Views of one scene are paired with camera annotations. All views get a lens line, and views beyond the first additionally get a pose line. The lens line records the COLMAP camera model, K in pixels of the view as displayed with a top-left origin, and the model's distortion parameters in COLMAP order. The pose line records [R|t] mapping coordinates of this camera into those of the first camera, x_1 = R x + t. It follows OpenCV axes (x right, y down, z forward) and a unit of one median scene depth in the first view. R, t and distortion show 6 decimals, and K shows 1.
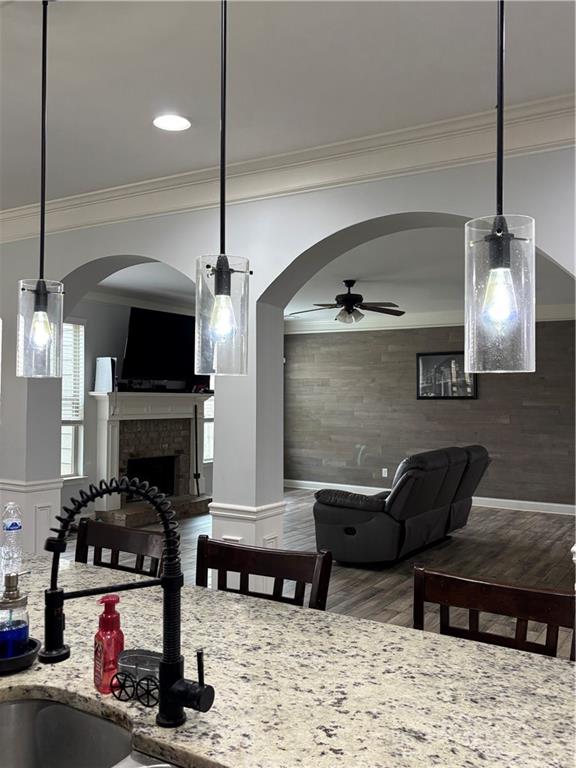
lens RADIAL K [[694.8, 0, 287.9], [0, 694.8, 382.9], [0, 0, 1]] dist [0.002822, 0.000302]
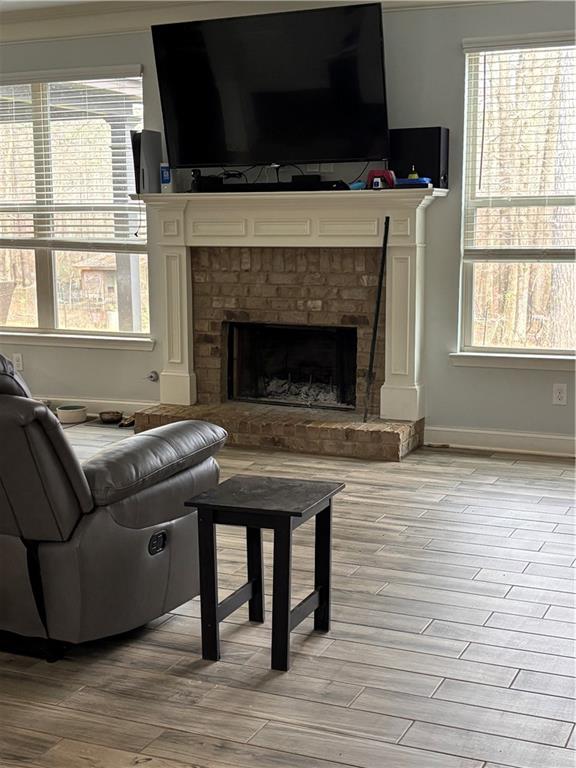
lens RADIAL K [[1091.2, 0, 287.8], [0, 1091.2, 385.3], [0, 0, 1]] dist [0.039250, 0.000000]
pose [[0.143966, 0.145408, -0.978841, 0.575974], [0.032082, 0.987940, 0.151478, 0.031830], [0.989062, -0.053211, 0.137565, 0.891194]]
